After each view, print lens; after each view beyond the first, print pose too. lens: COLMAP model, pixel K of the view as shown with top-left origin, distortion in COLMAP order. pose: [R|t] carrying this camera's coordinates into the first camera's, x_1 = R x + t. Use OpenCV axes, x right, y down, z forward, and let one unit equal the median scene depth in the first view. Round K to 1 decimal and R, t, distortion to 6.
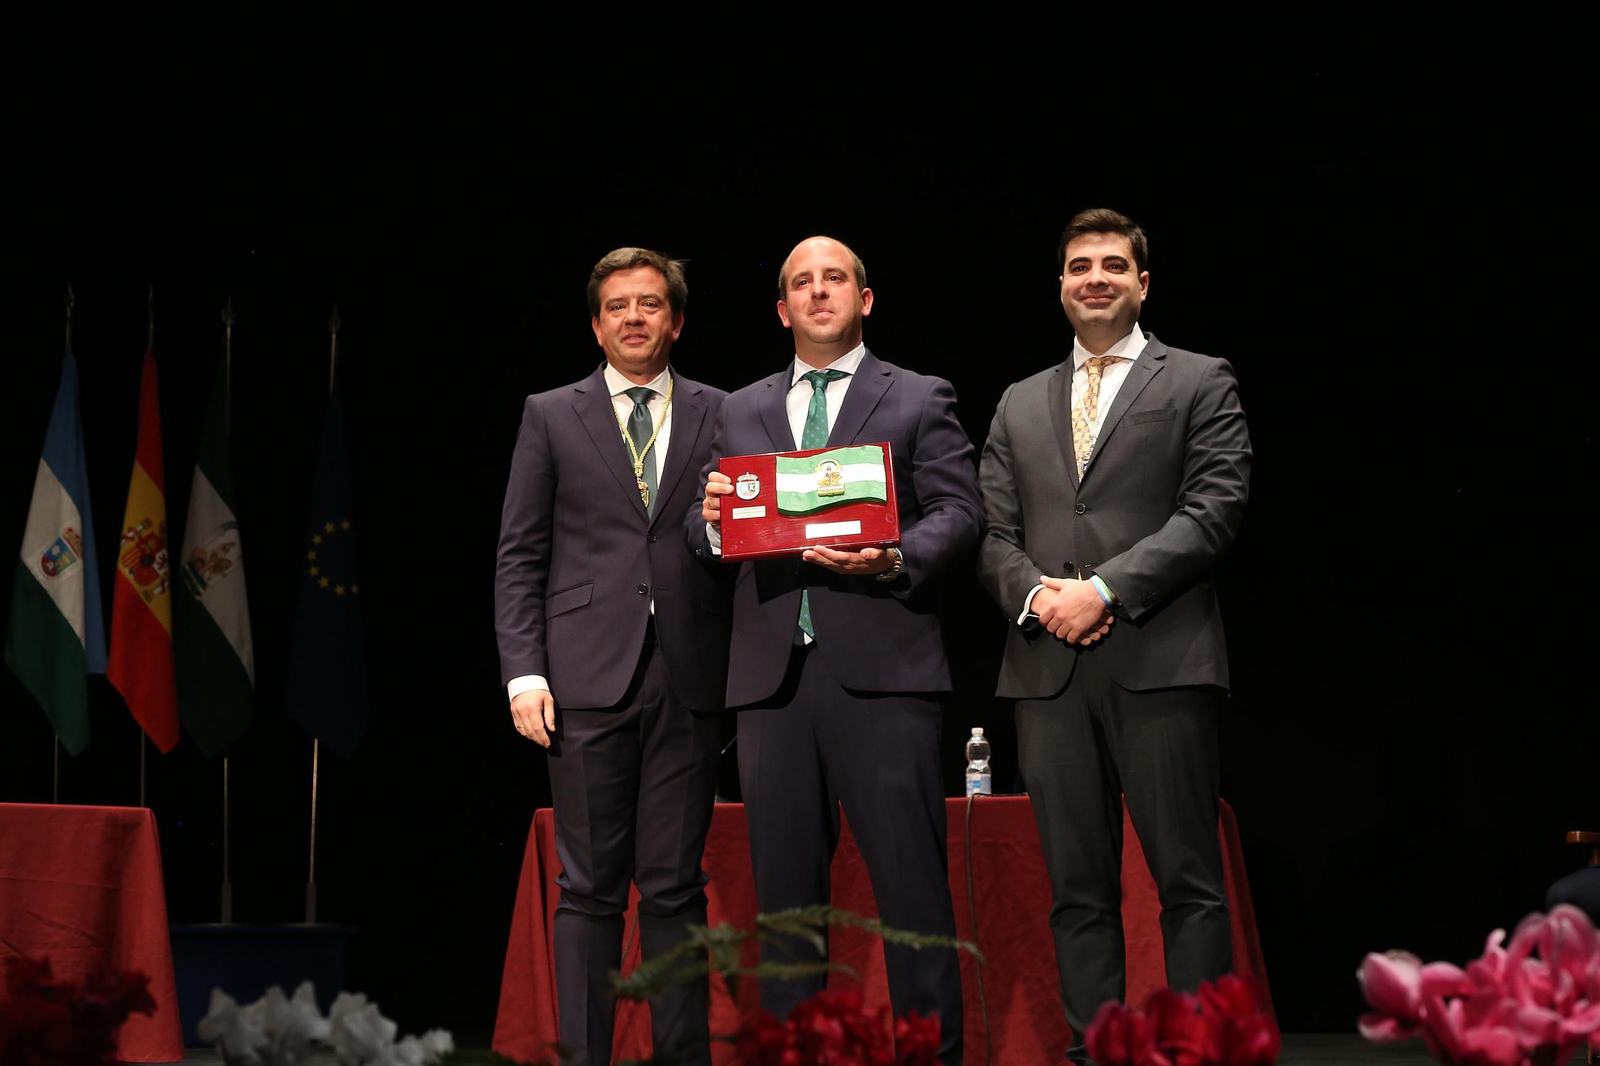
lens RADIAL K [[2336.7, 0, 800.0], [0, 2336.7, 533.0], [0, 0, 1]] dist [-0.092882, -0.072390]
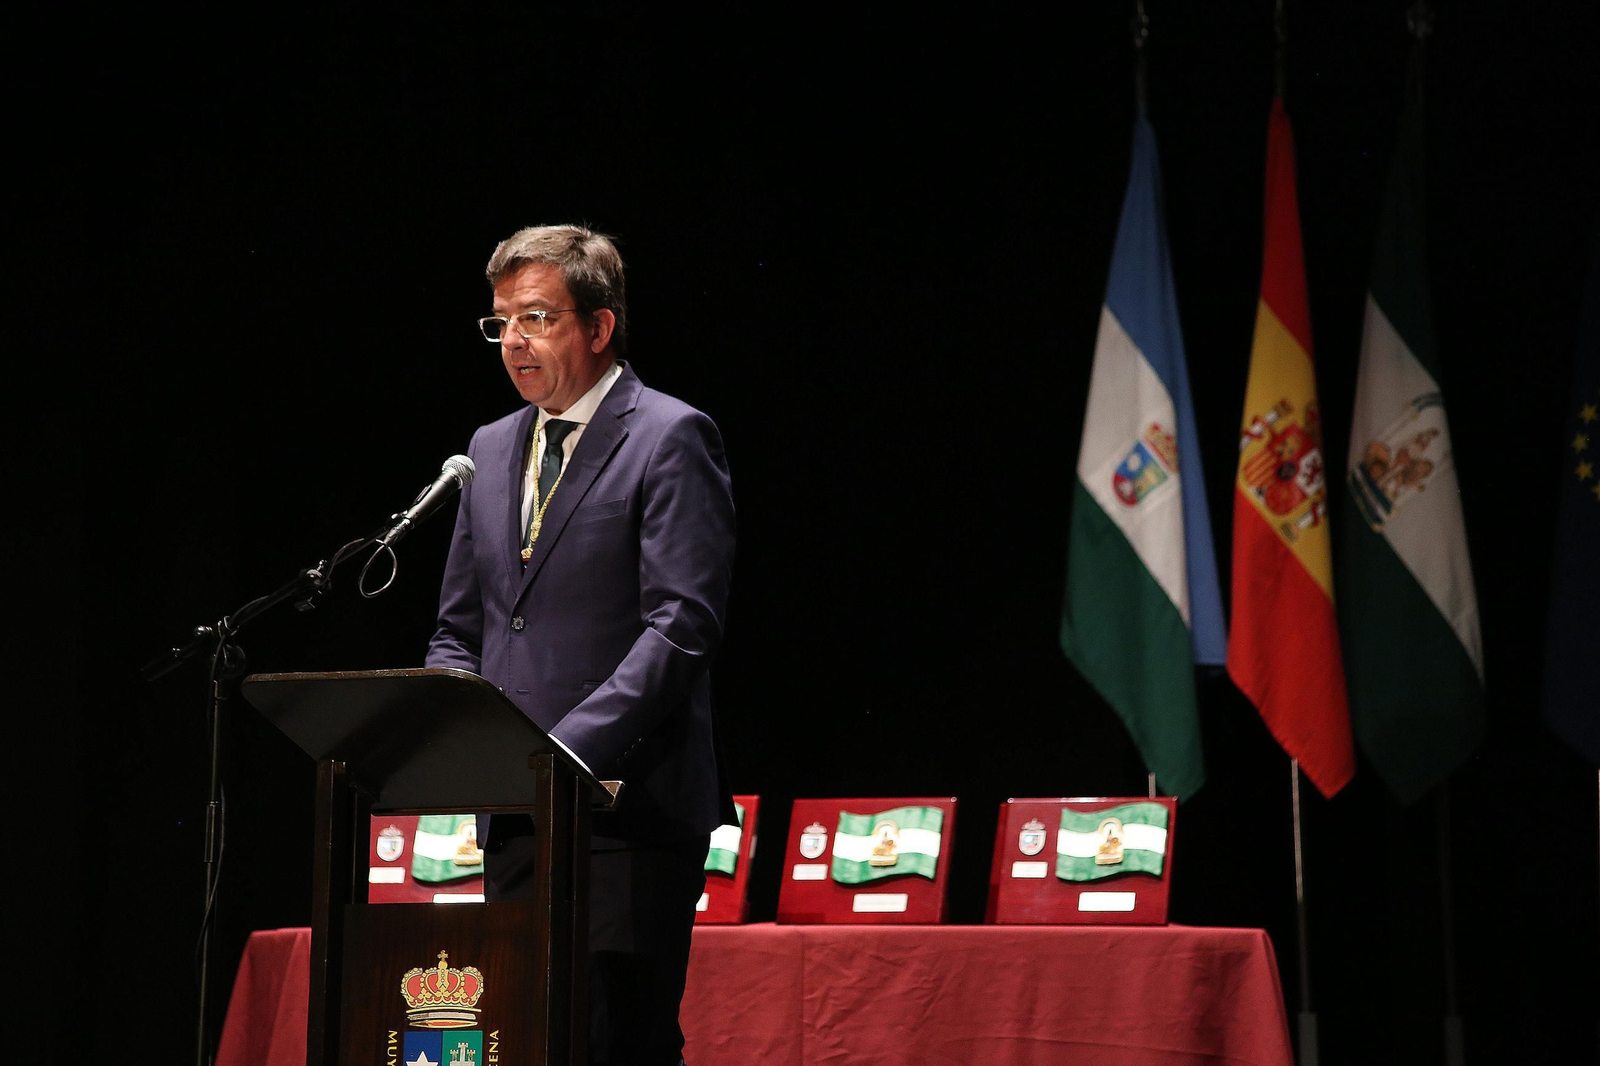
lens RADIAL K [[6378.6, 0, 800.0], [0, 6378.6, 533.0], [0, 0, 1]] dist [1.975513, 5.542822]
pose [[0.918627, -0.017700, -0.394728, 0.260550], [0.061848, 0.993123, 0.099402, -0.146576], [0.390254, -0.115726, 0.913405, -0.570577]]
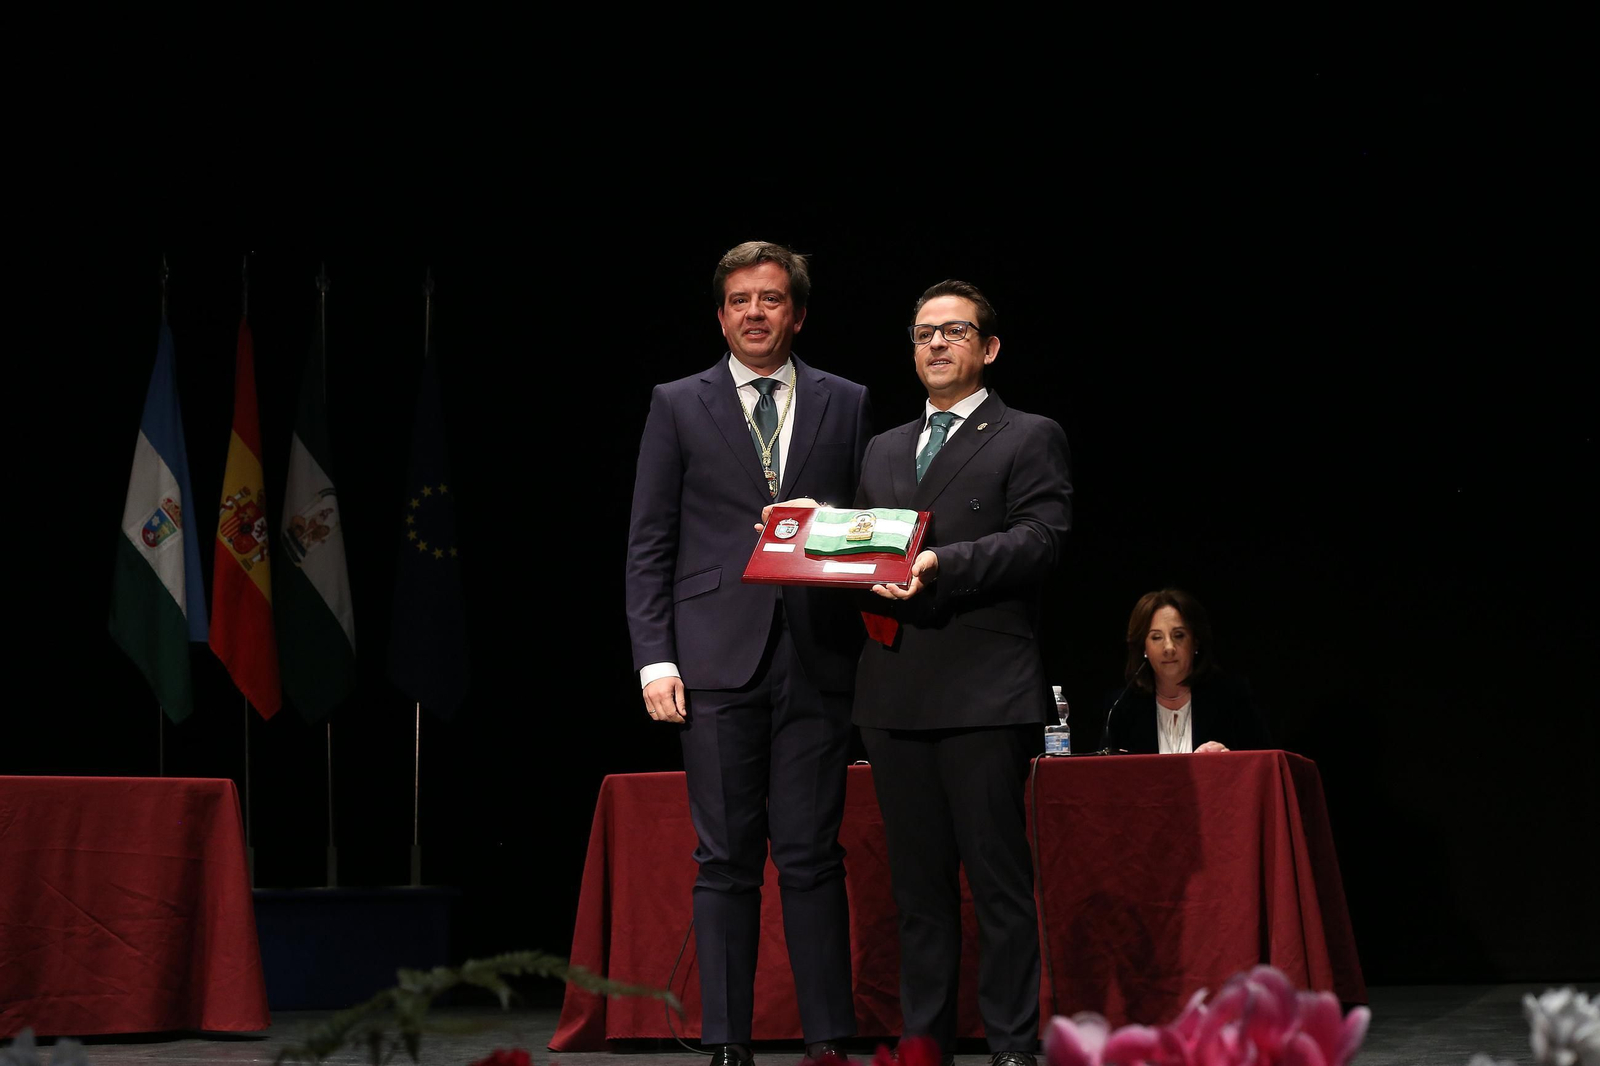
lens RADIAL K [[2332.0, 0, 800.0], [0, 2332.0, 533.0], [0, 0, 1]] dist [-0.091750, -0.072012]
pose [[0.996557, -0.021886, -0.079974, 0.039838], [0.024013, 0.999380, 0.025732, -0.006615], [0.079362, -0.027564, 0.996465, 0.013695]]
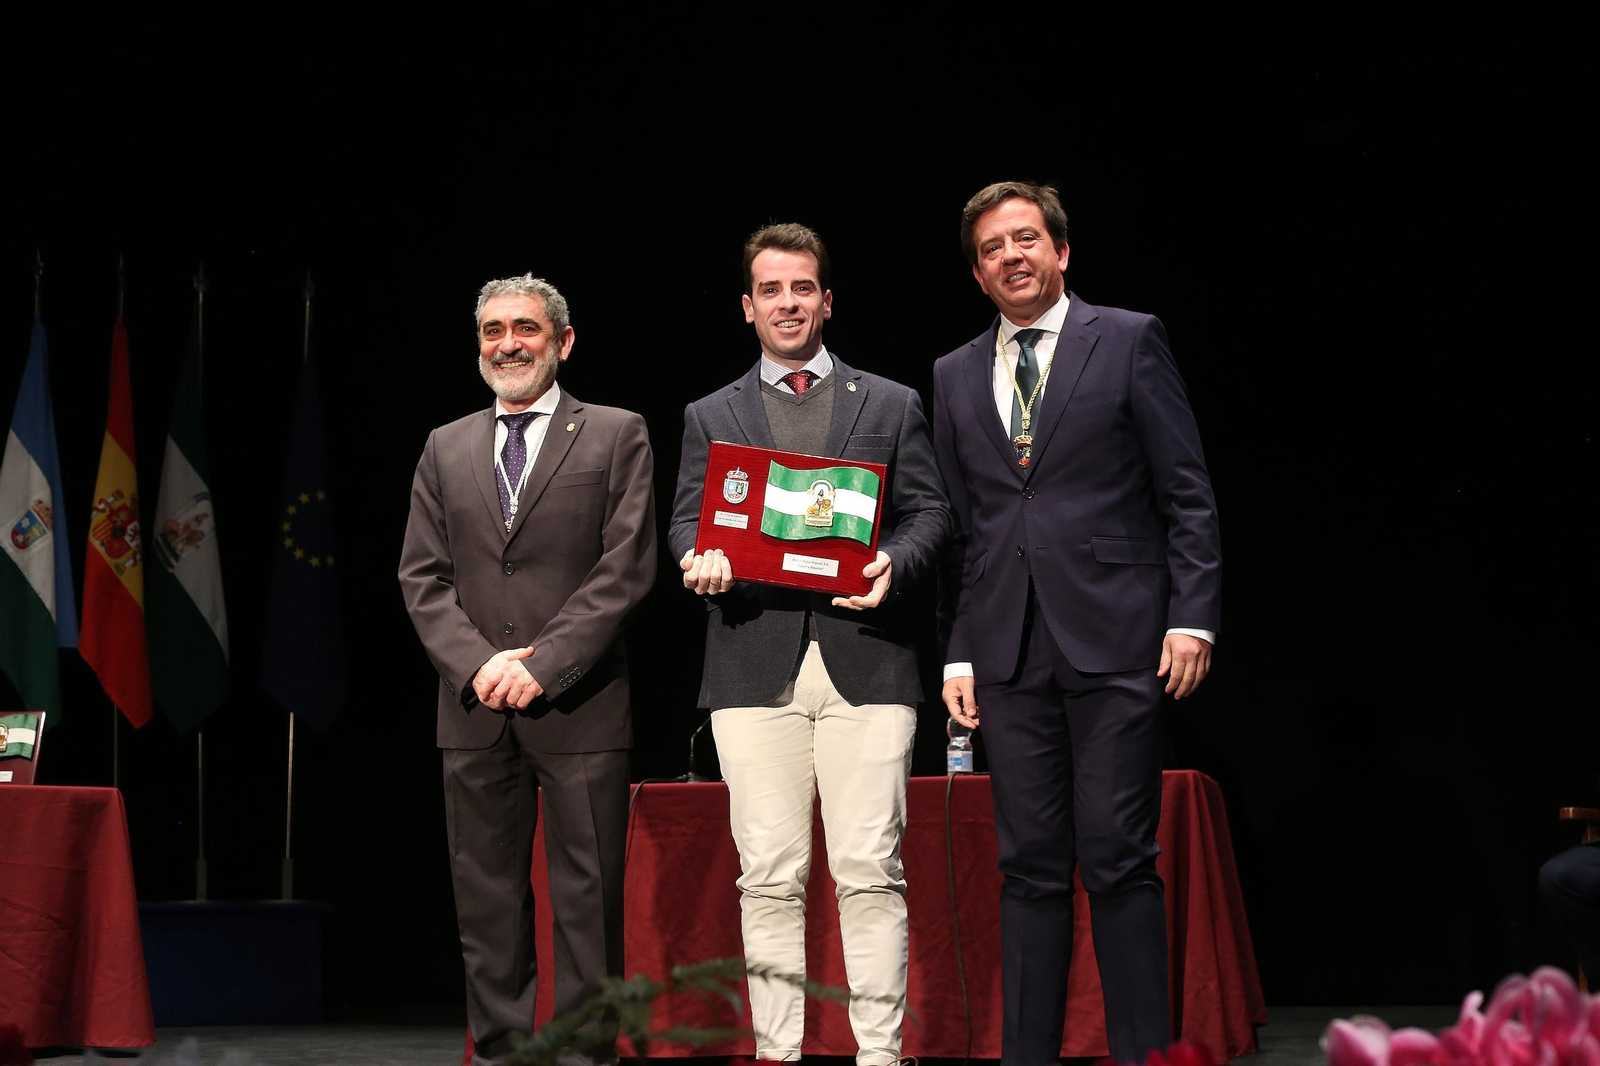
lens RADIAL K [[2336.7, 0, 800.0], [0, 2336.7, 533.0], [0, 0, 1]] dist [-0.092882, -0.072390]
pose [[0.999993, -0.003284, 0.001667, 0.006168], [0.003253, 0.999830, 0.018135, -0.004954], [-0.001726, -0.018130, 0.999834, 0.016269]]
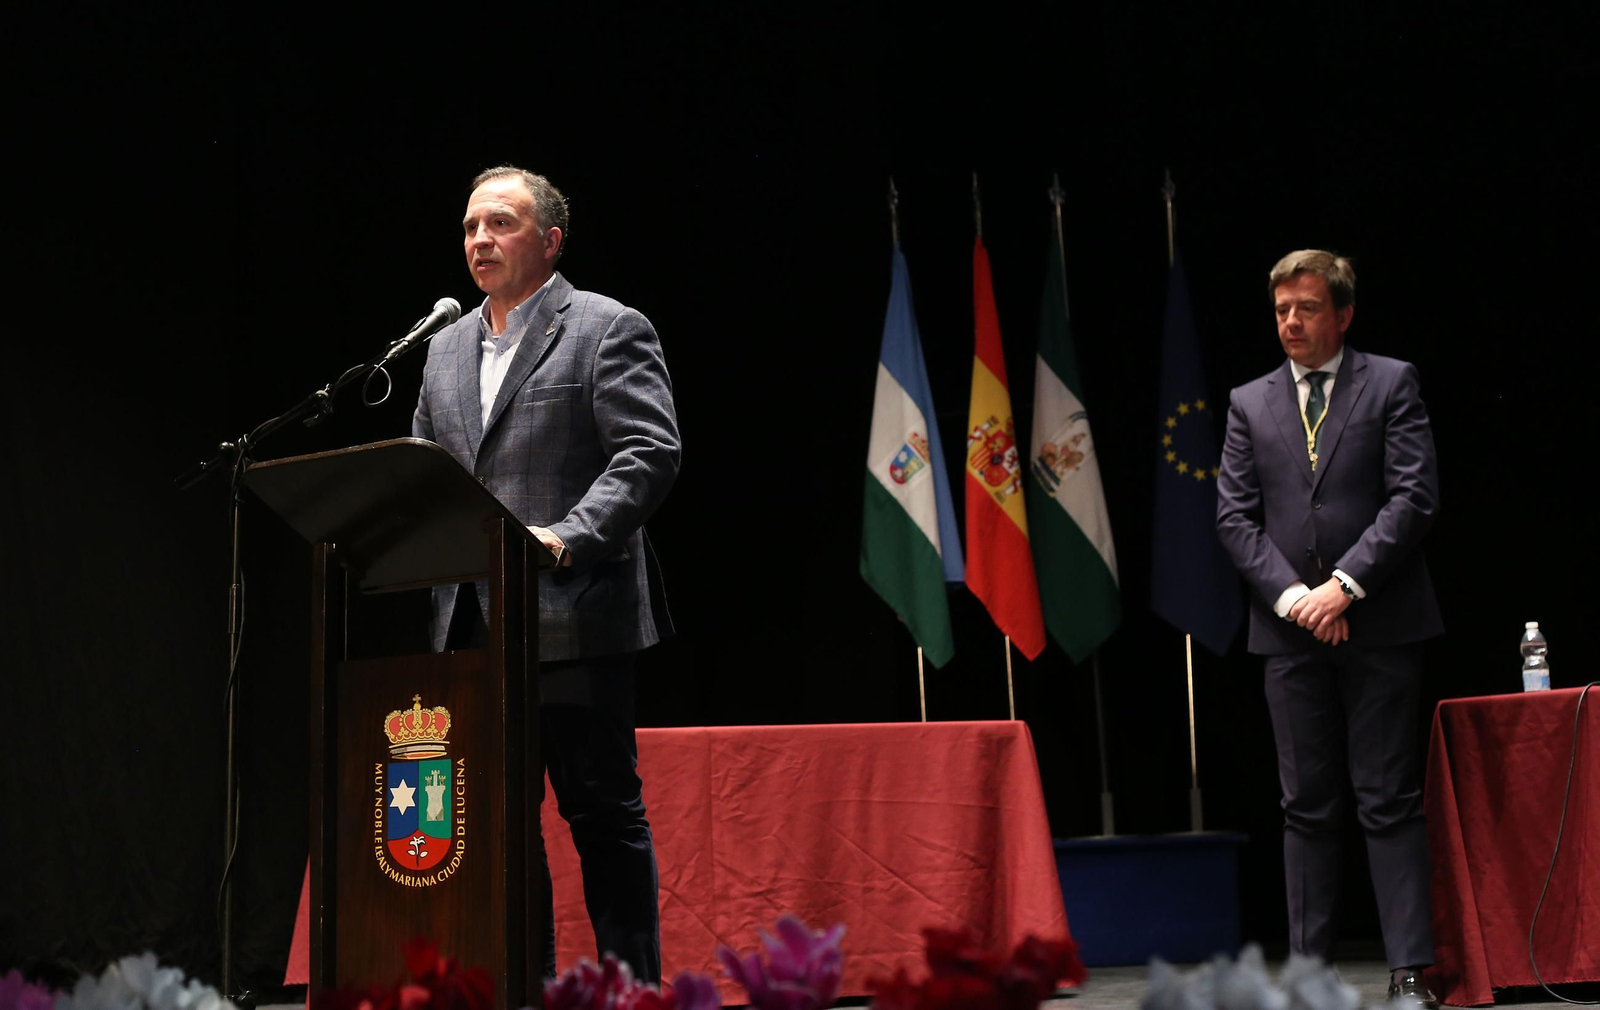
lens RADIAL K [[2484.1, 0, 798.6], [0, 2484.1, 442.5], [0, 0, 1]] dist [-0.084152, -0.173901]
pose [[0.936196, -0.080917, -0.342037, -0.007593], [0.086337, 0.996266, 0.000623, -0.002947], [0.340709, -0.030114, 0.939686, 0.011600]]
